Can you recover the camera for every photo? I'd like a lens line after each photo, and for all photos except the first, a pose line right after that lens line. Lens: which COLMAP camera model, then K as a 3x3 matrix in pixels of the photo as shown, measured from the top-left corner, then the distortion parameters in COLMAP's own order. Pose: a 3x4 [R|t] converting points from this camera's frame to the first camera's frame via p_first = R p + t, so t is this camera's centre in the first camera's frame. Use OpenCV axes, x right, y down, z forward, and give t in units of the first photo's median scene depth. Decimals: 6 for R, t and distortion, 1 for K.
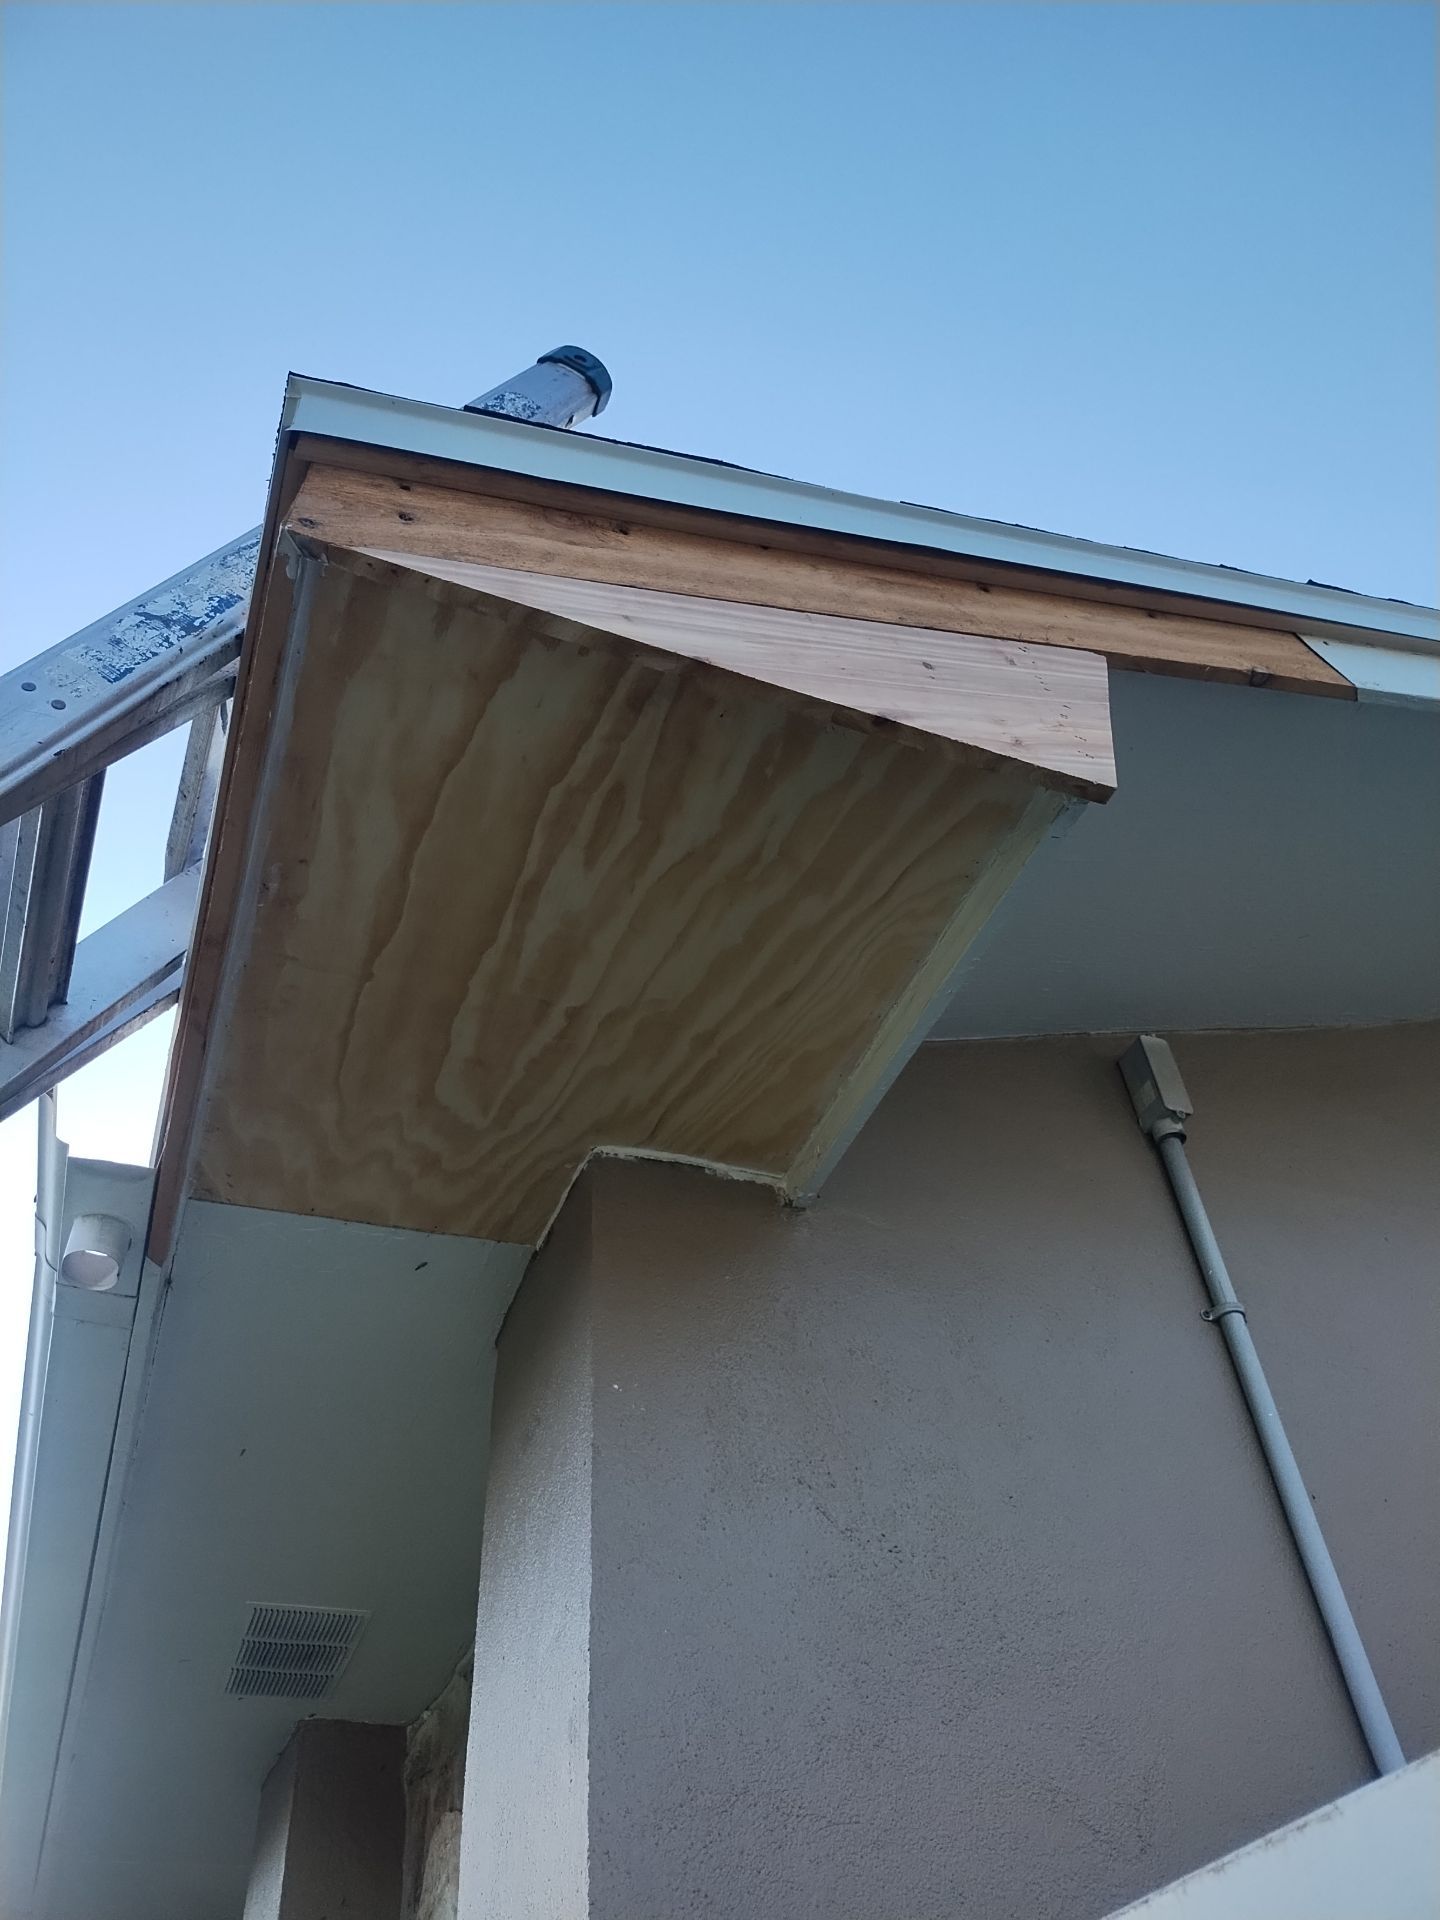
lens RADIAL K [[1430.3, 0, 720.0], [0, 1430.3, 960.0], [0, 0, 1]] dist [0.076780, -0.107370]
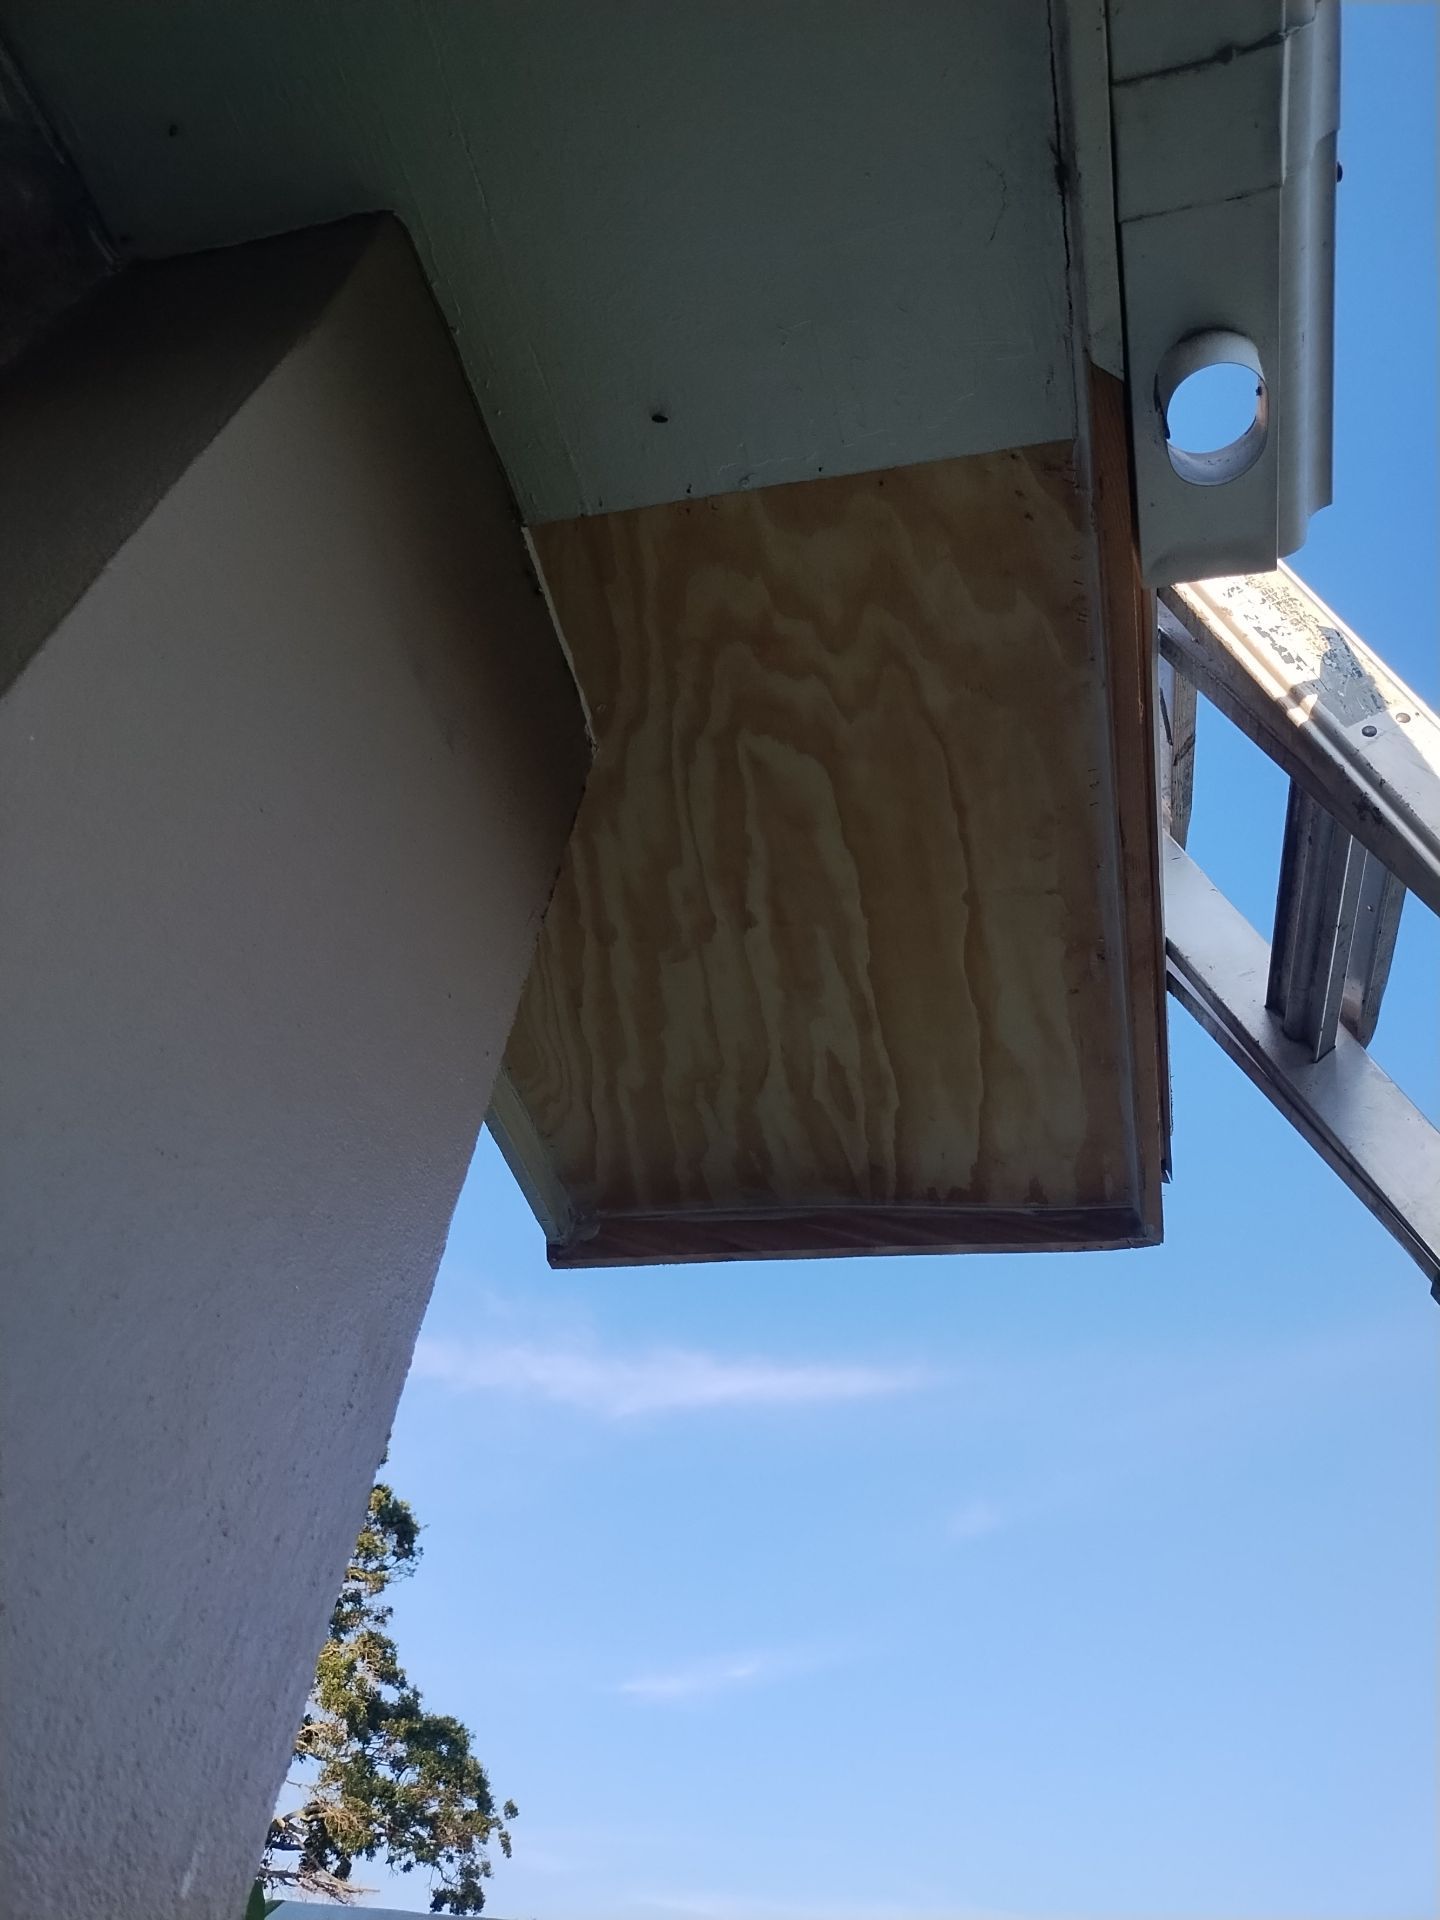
lens RADIAL K [[1430.3, 0, 720.0], [0, 1430.3, 960.0], [0, 0, 1]] dist [0.076780, -0.107370]
pose [[-0.823581, 0.367211, 0.432286, -0.492380], [-0.452838, 0.033242, -0.890973, 0.895362], [-0.341545, -0.929543, 0.138909, 0.884423]]
